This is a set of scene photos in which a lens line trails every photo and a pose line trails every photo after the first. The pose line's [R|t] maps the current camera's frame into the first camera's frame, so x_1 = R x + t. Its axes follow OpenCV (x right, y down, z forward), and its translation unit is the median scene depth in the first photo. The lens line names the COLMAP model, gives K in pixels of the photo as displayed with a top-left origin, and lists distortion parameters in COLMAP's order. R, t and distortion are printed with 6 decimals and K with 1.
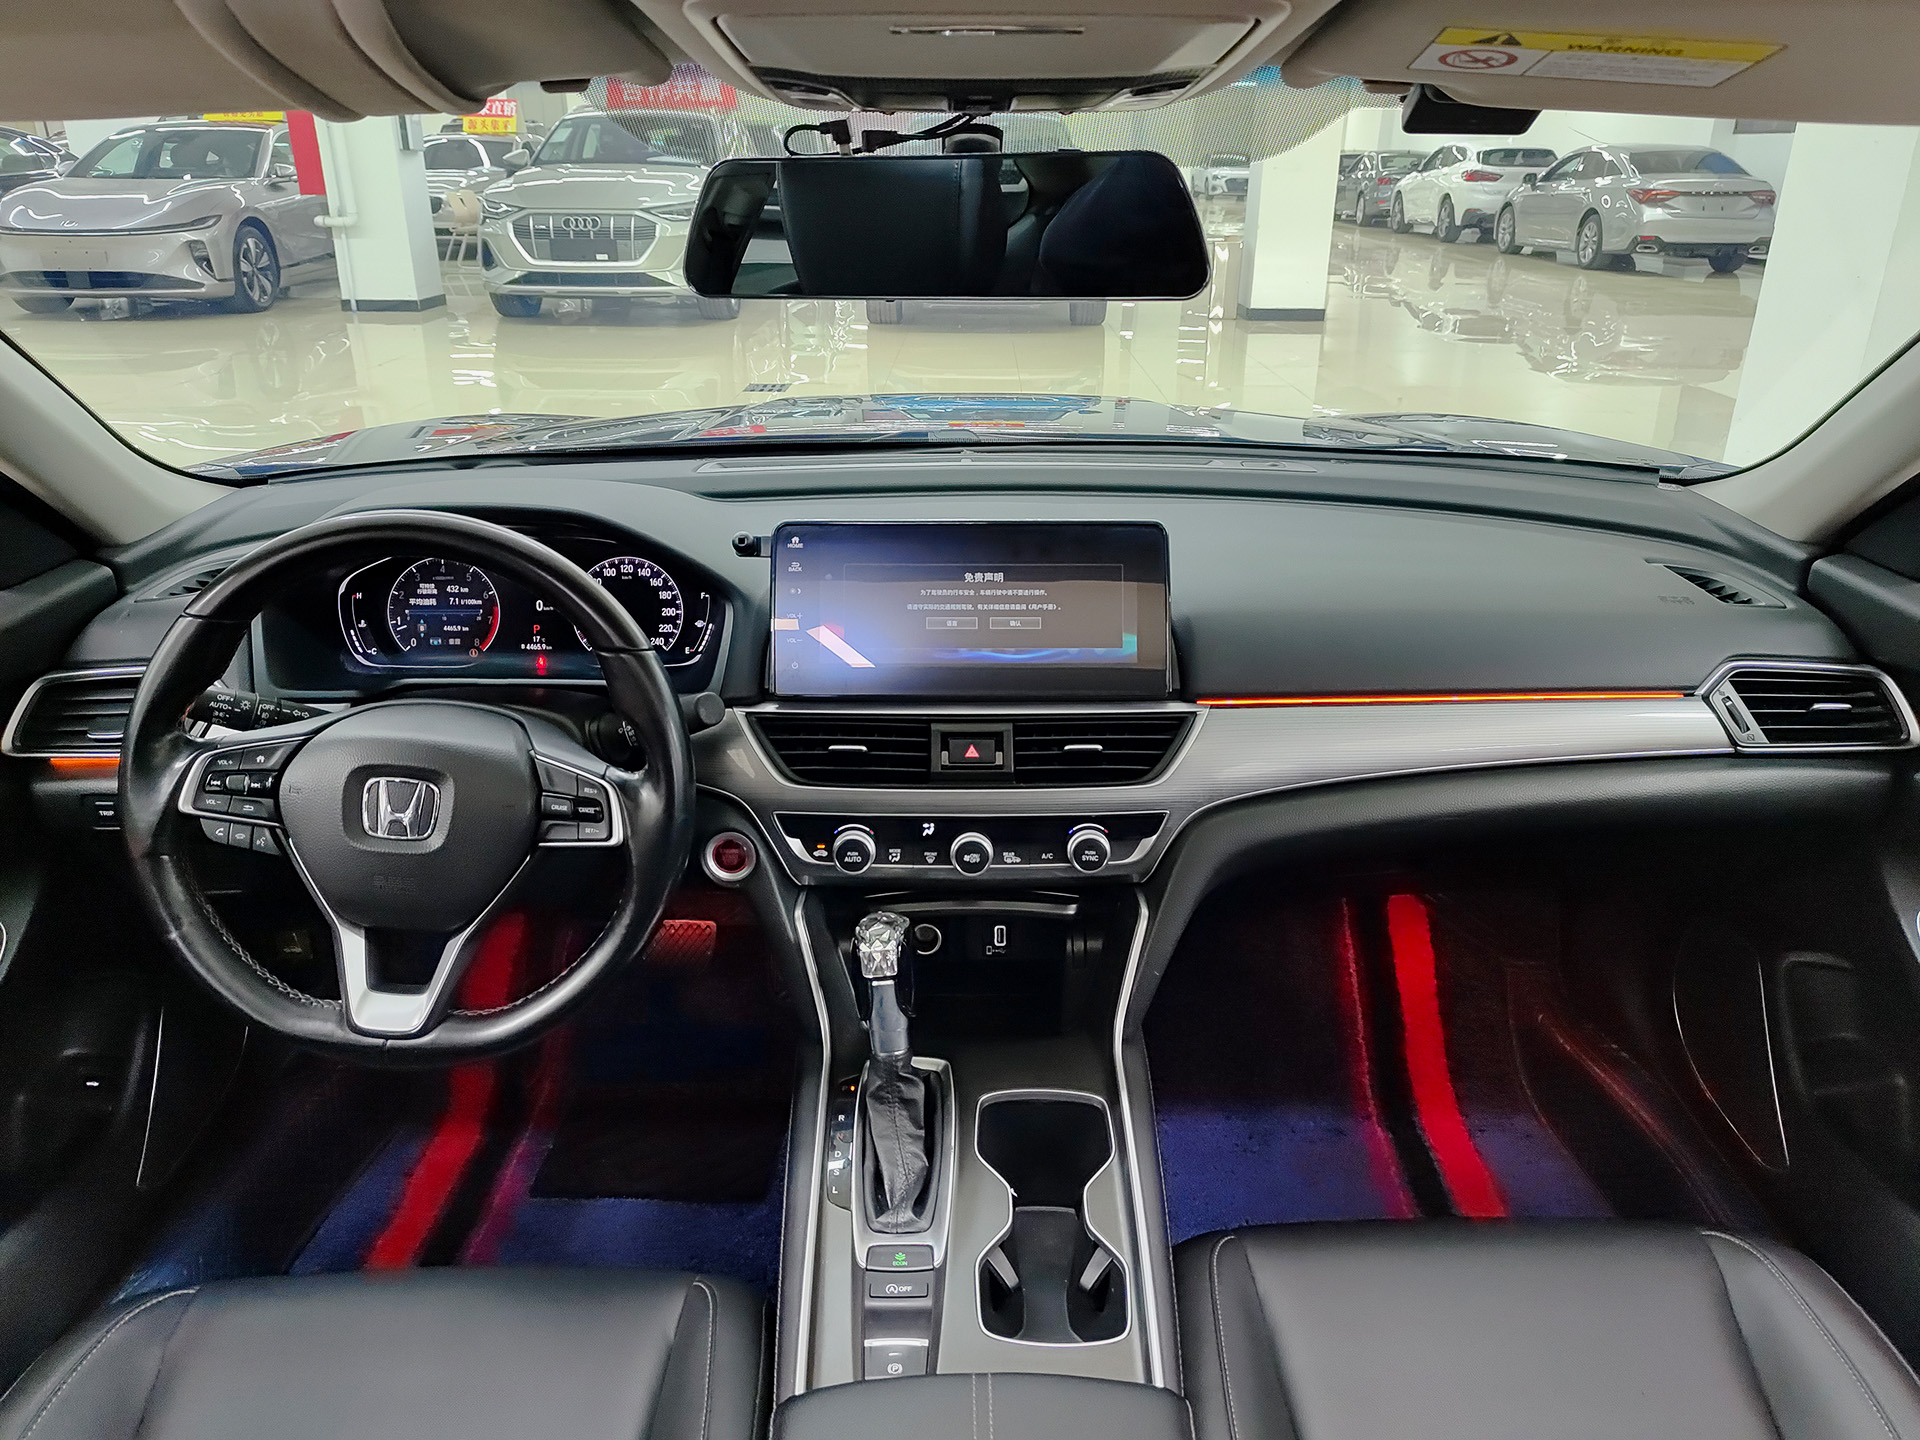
lens RADIAL K [[1329.2, 0, 955.5], [0, 1329.2, 707.6], [0, 0, 1]] dist [-0.002817, -0.004488]
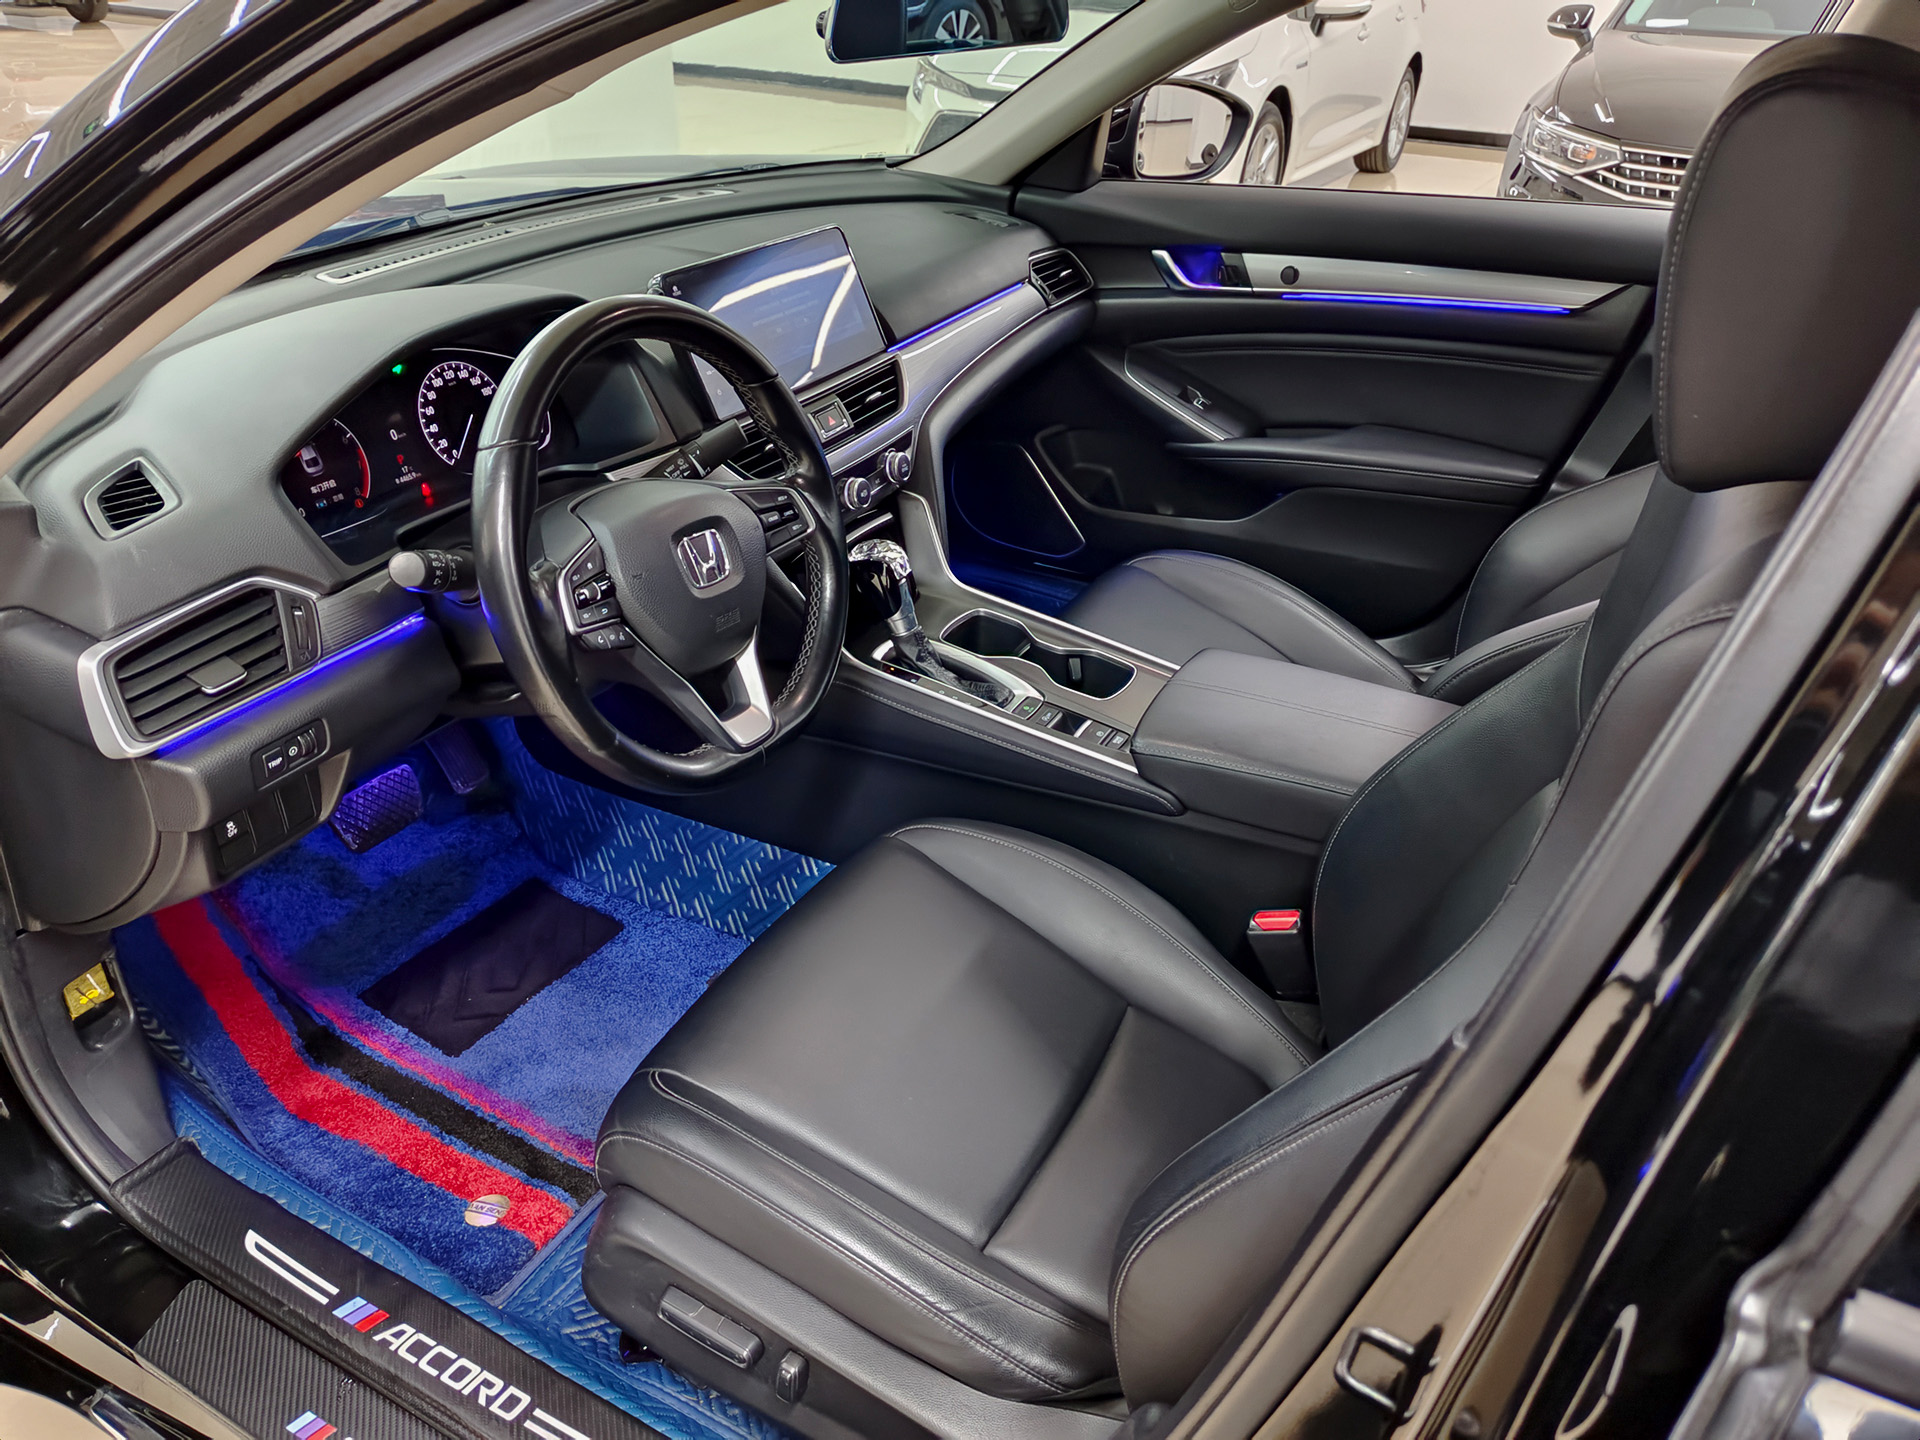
lens RADIAL K [[1329.2, 0, 948.7], [0, 1329.2, 697.8], [0, 0, 1]] dist [-0.002817, -0.004488]
pose [[0.485553, -0.428532, 0.761970, -0.973903], [0.304993, 0.899886, 0.311745, -0.086034], [-0.819279, 0.081027, 0.567642, 0.143119]]
